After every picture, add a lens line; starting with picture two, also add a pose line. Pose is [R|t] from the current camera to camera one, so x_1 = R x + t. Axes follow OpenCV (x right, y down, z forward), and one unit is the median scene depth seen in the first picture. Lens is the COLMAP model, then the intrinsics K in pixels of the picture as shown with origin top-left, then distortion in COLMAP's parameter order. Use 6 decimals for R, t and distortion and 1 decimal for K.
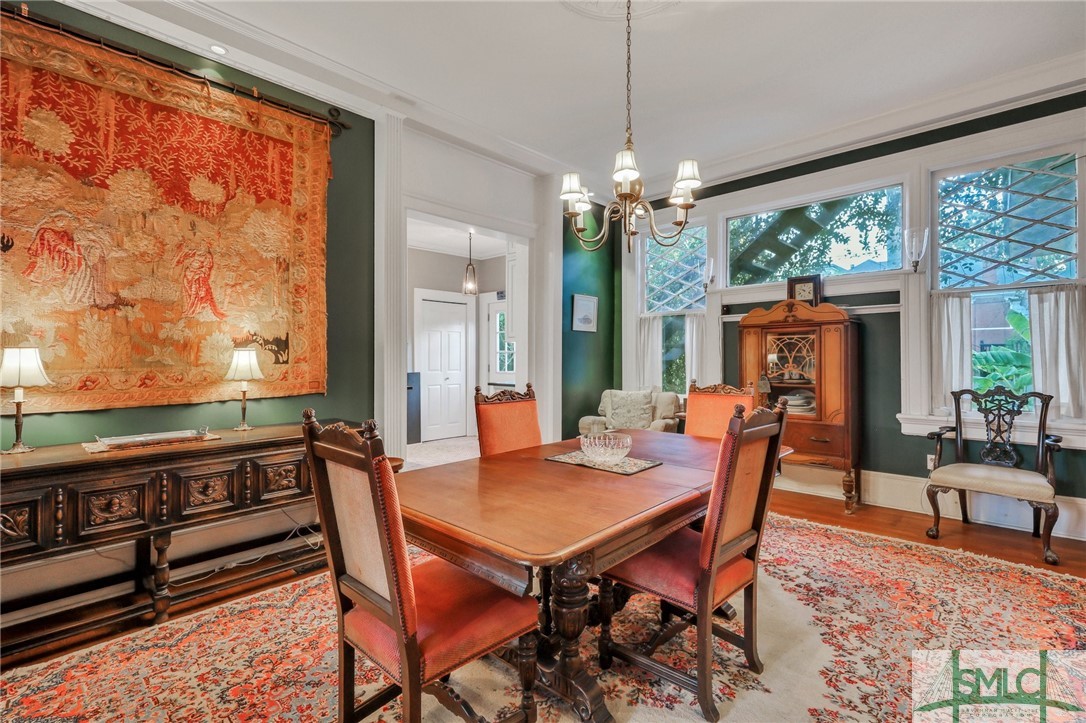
lens RADIAL K [[494.3, 0, 546.4], [0, 494.3, 351.6], [0, 0, 1]] dist [0.002076, -0.000143]
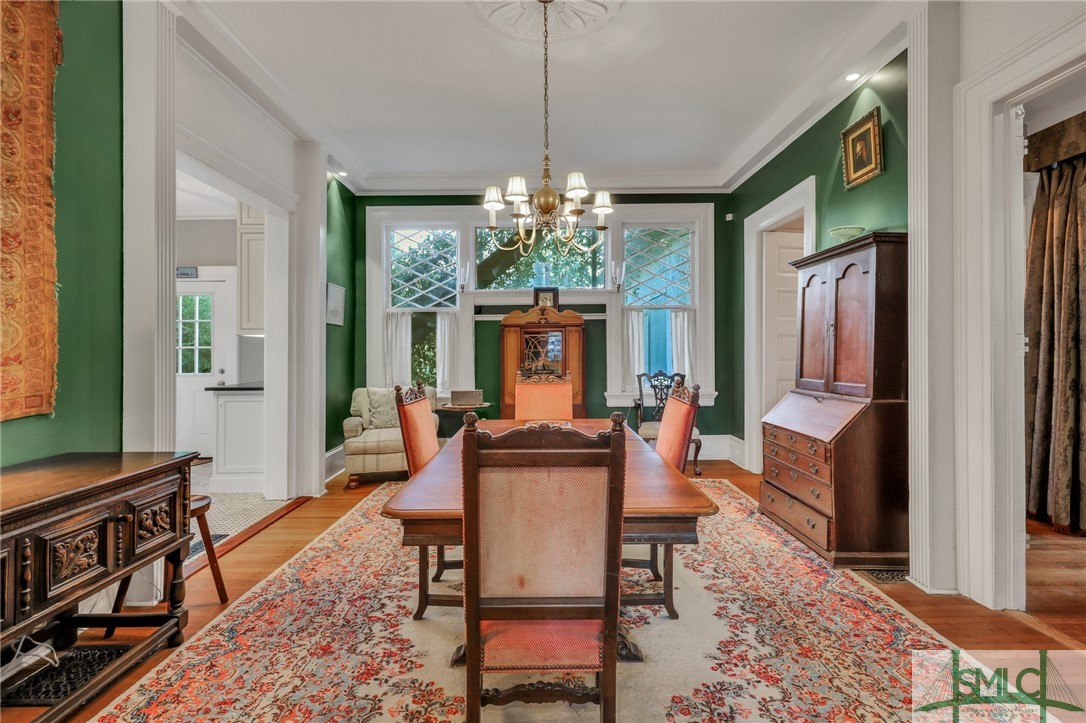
lens RADIAL K [[492.5, 0, 543.6], [0, 492.5, 355.5], [0, 0, 1]] dist [-0.000409, -0.000714]
pose [[0.724043, -0.008588, 0.689702, -0.412874], [-0.002719, 0.999879, 0.015305, 0.000875], [-0.689750, -0.012957, 0.723932, 0.133055]]
